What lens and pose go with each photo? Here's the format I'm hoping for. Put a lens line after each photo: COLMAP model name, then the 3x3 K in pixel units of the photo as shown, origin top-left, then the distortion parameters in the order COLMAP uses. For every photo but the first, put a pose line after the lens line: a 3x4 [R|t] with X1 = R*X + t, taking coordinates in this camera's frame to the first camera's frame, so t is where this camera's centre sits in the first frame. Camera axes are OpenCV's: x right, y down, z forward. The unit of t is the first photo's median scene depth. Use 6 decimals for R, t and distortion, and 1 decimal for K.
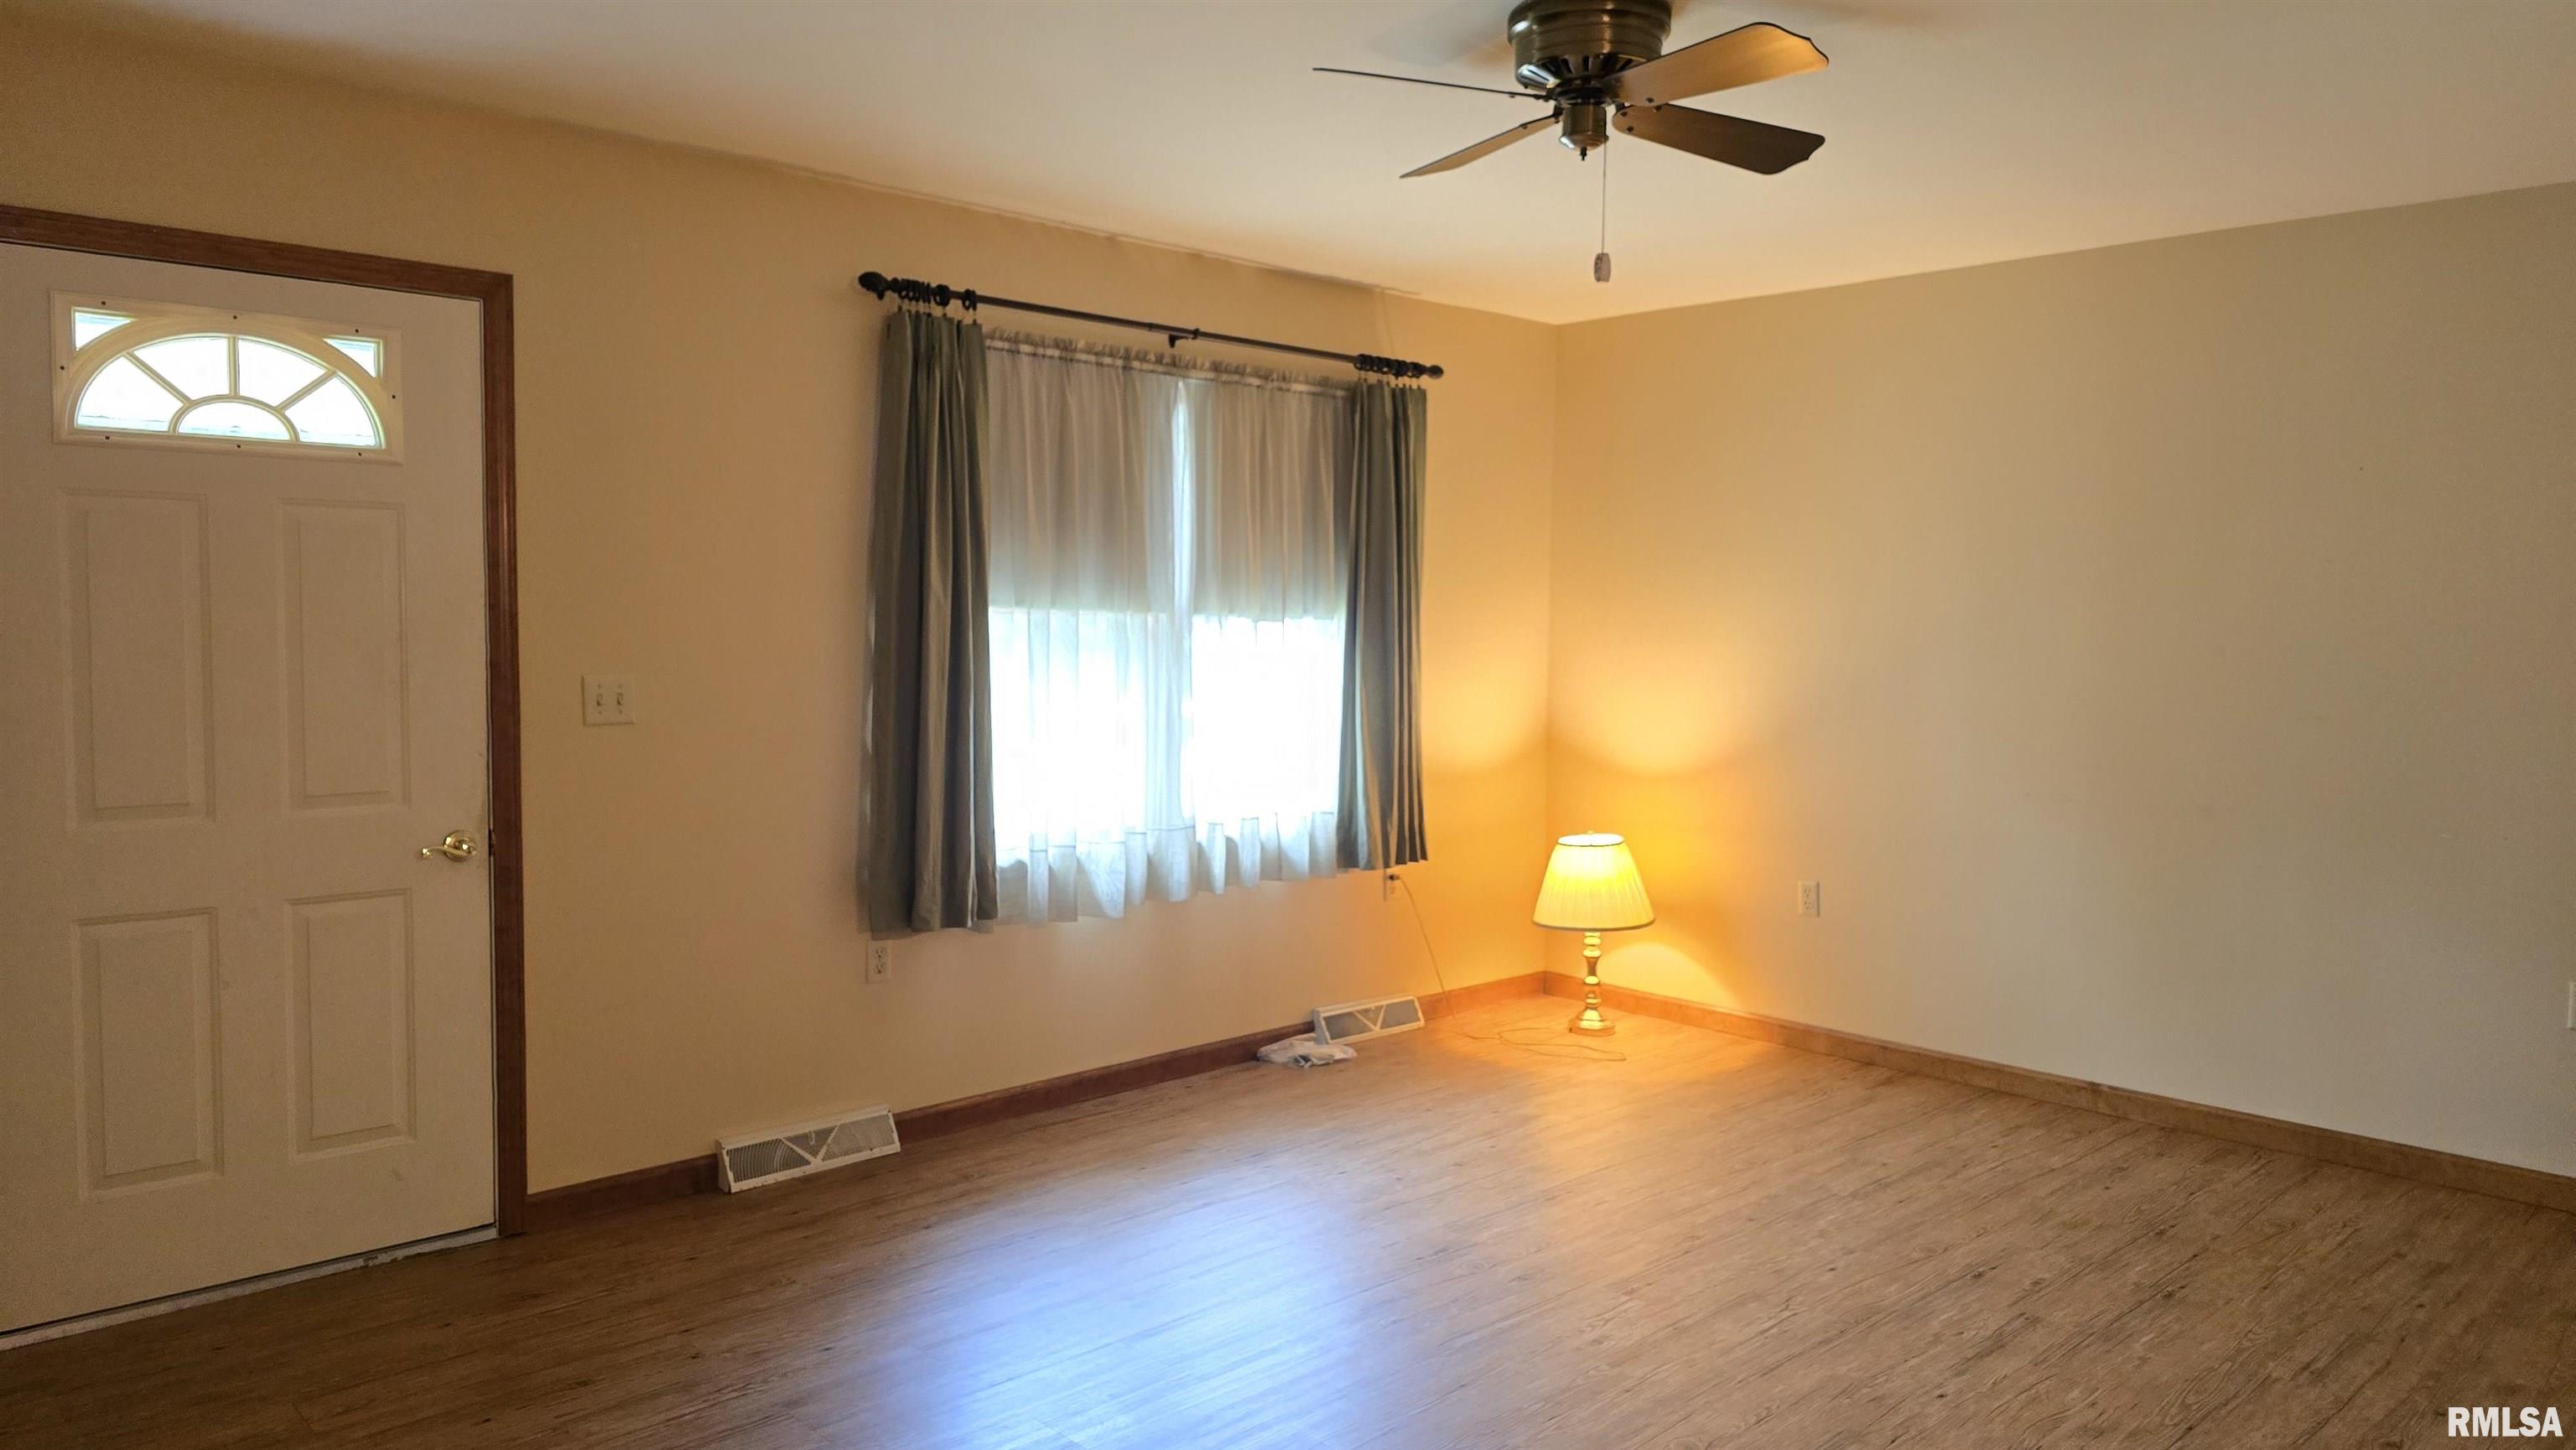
lens RADIAL K [[1729.1, 0, 1287.4], [0, 1729.1, 716.1], [0, 0, 1]] dist [0.067883, -0.080906]
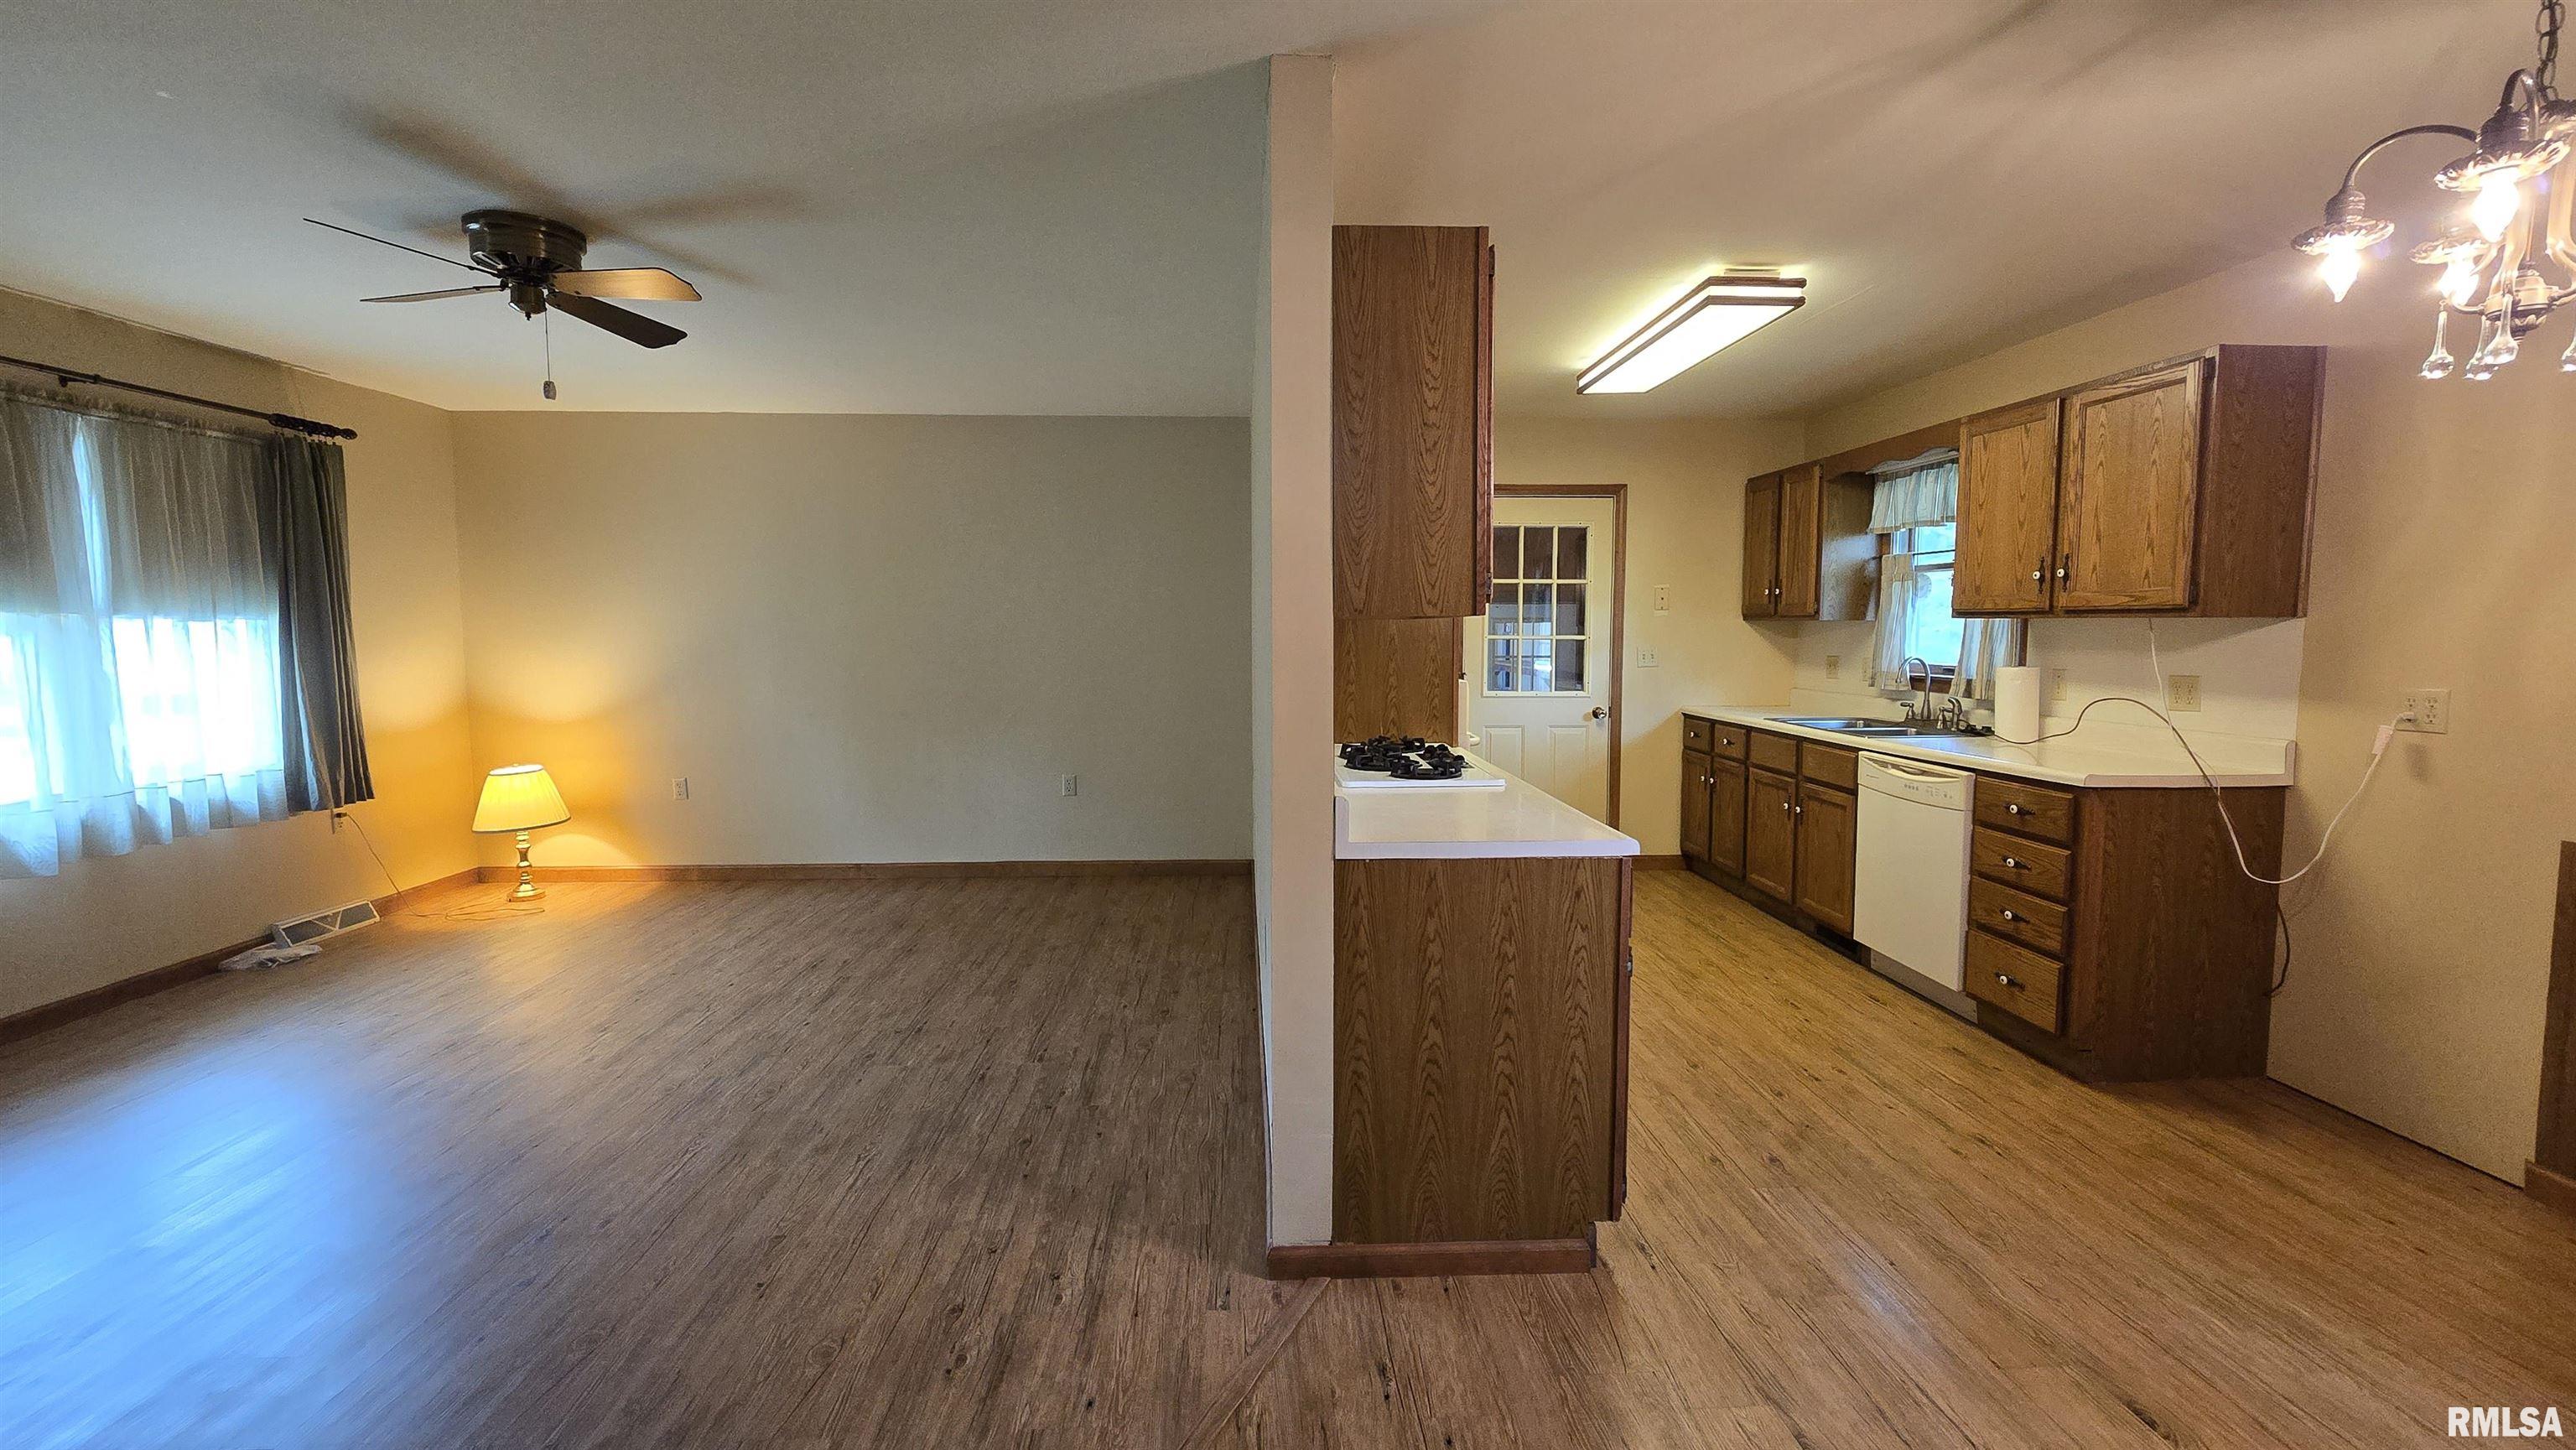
lens RADIAL K [[1055.4, 0, 1289.2], [0, 1055.4, 702.9], [0, 0, 1]] dist [-0.001339, -0.000225]
pose [[0.654045, -0.068602, 0.753338, -0.075315], [0.054803, 0.997560, 0.043262, 0.015053], [-0.754468, 0.012990, 0.656209, -0.089697]]
